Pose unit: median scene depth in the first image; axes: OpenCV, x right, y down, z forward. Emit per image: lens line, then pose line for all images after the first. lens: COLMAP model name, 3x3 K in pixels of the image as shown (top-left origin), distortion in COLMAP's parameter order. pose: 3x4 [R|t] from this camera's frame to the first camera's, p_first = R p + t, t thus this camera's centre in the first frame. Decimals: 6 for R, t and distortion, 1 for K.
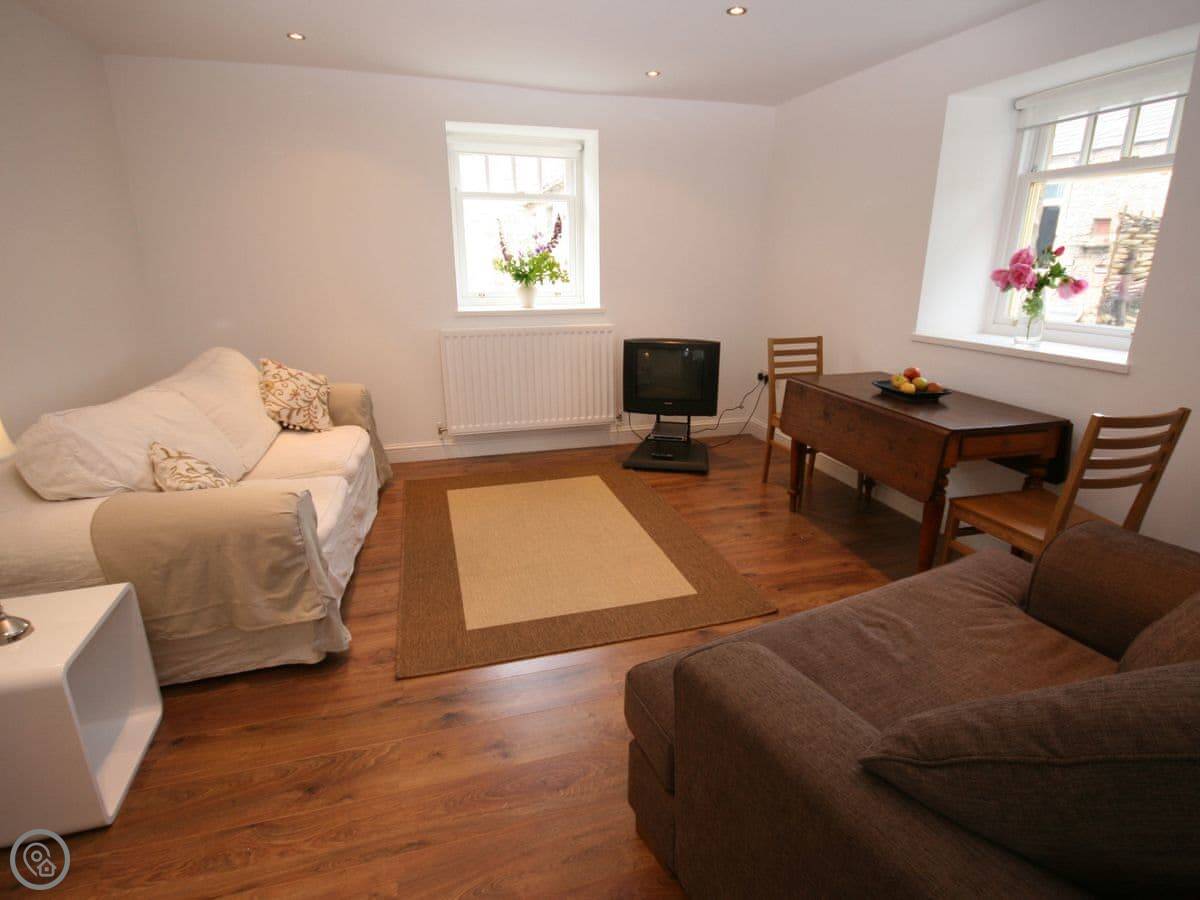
lens RADIAL K [[631.3, 0, 620.3], [0, 631.3, 453.4], [0, 0, 1]] dist [-0.002932, -0.001854]
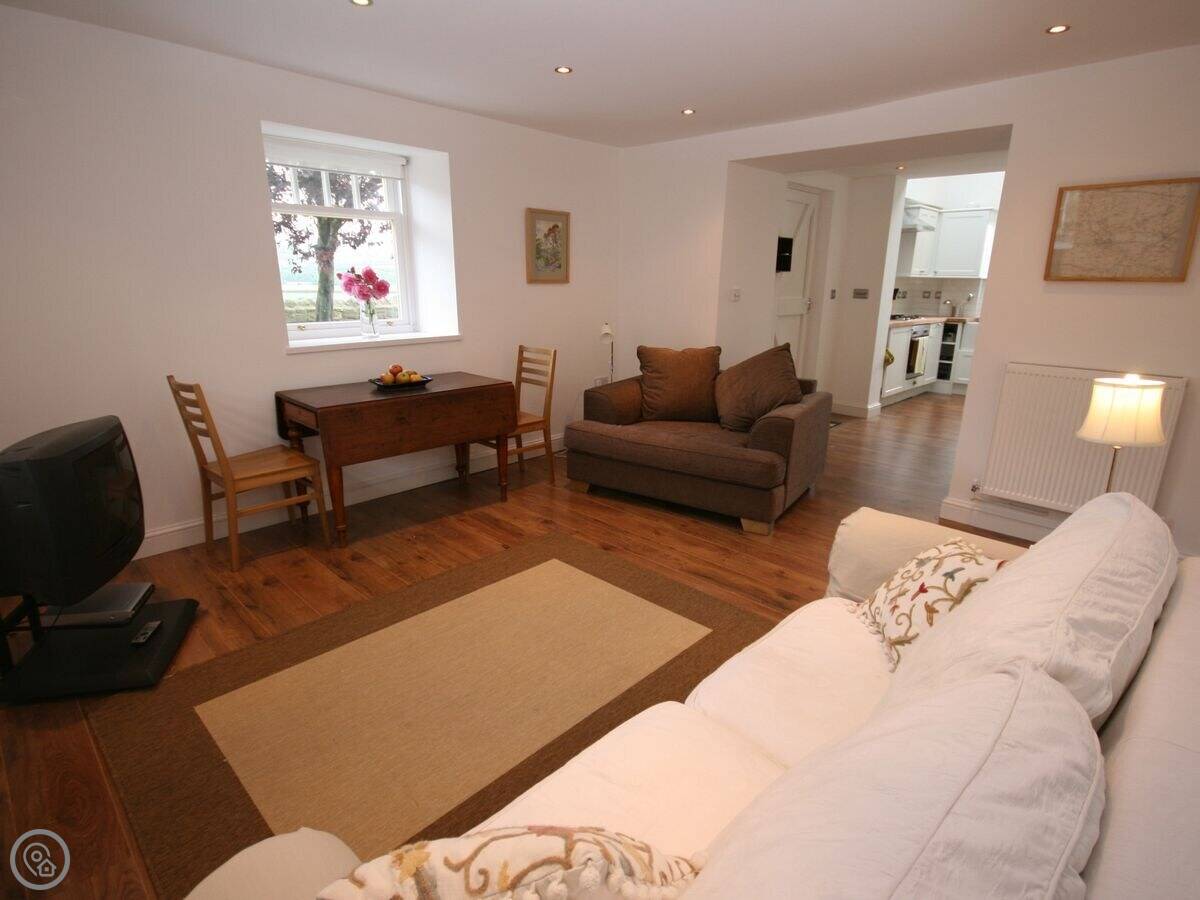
lens RADIAL K [[633.8, 0, 606.1], [0, 633.8, 452.4], [0, 0, 1]] dist [-0.004190, -0.000549]
pose [[-0.487580, -0.245408, 0.837879, -0.785299], [0.241857, 0.884161, 0.399705, -0.367746], [-0.838911, 0.397535, -0.371746, 1.145337]]
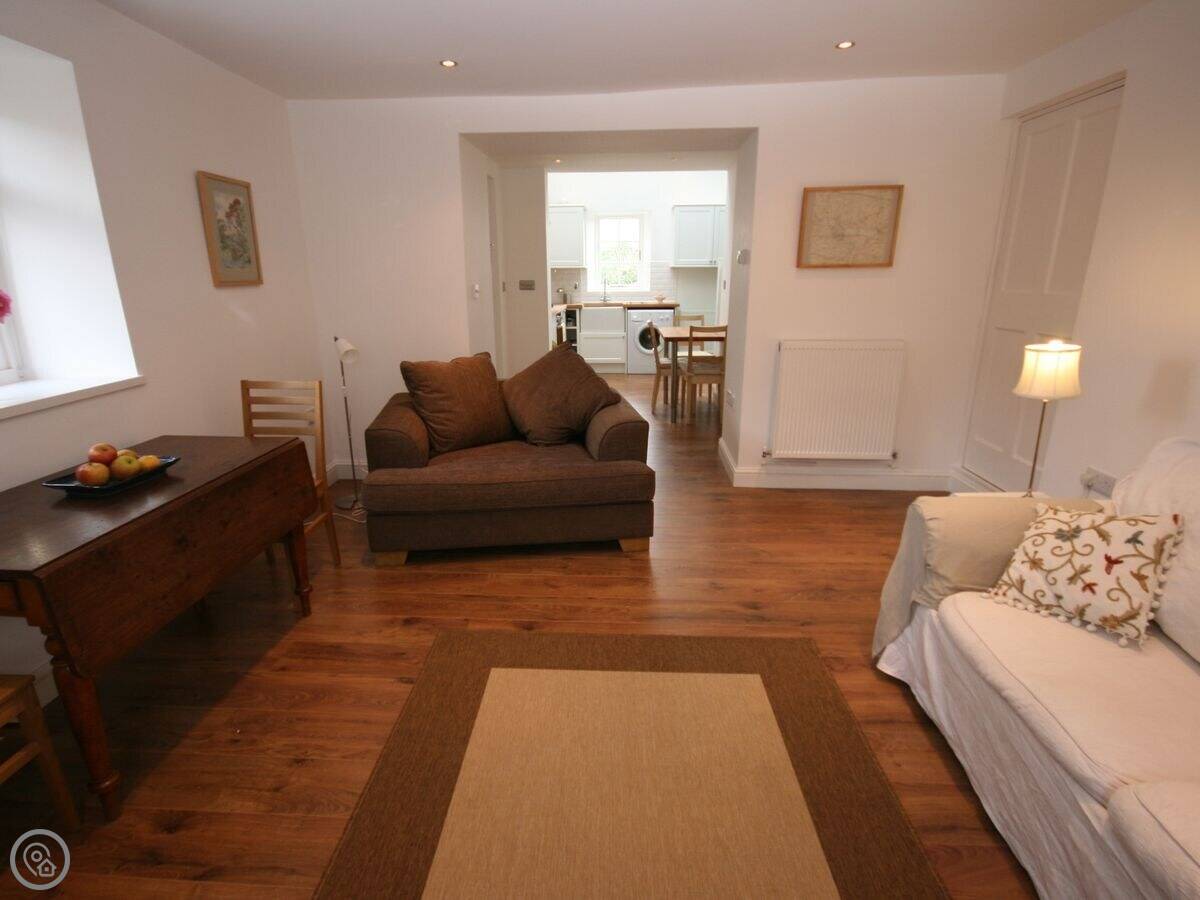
lens RADIAL K [[633.6, 0, 584.6], [0, 633.6, 452.8], [0, 0, 1]] dist [0.000463, 0.000435]
pose [[-0.939386, -0.093528, 0.329858, -0.224151], [0.102902, 0.840814, 0.531453, -0.418366], [-0.327055, 0.533183, -0.780225, 1.314916]]
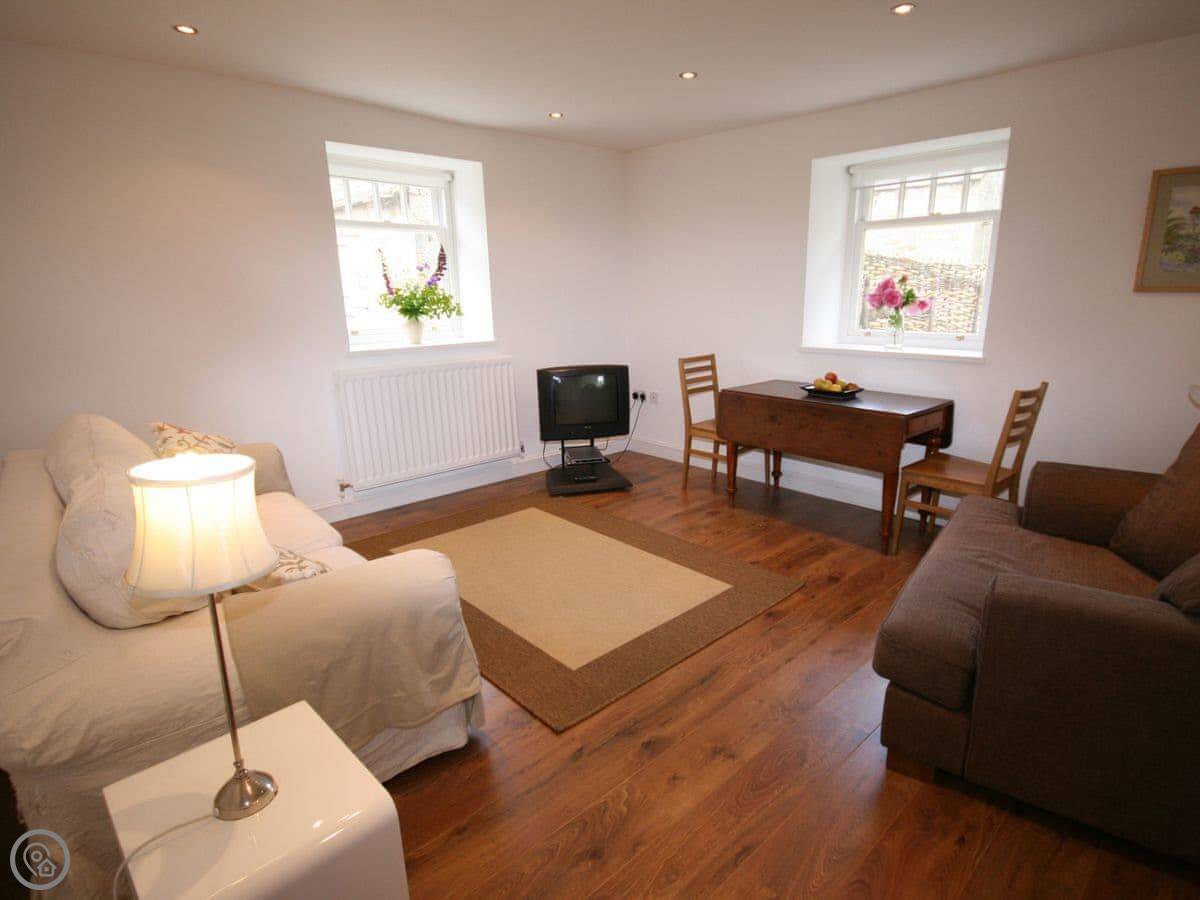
lens RADIAL K [[631.5, 0, 637.7], [0, 631.5, 453.6], [0, 0, 1]] dist [-0.002446, 0.000581]
pose [[0.890670, -0.127039, 0.436540, -0.429622], [0.146231, 0.989195, -0.010484, -0.019486], [-0.430491, 0.073173, 0.899624, 0.049702]]
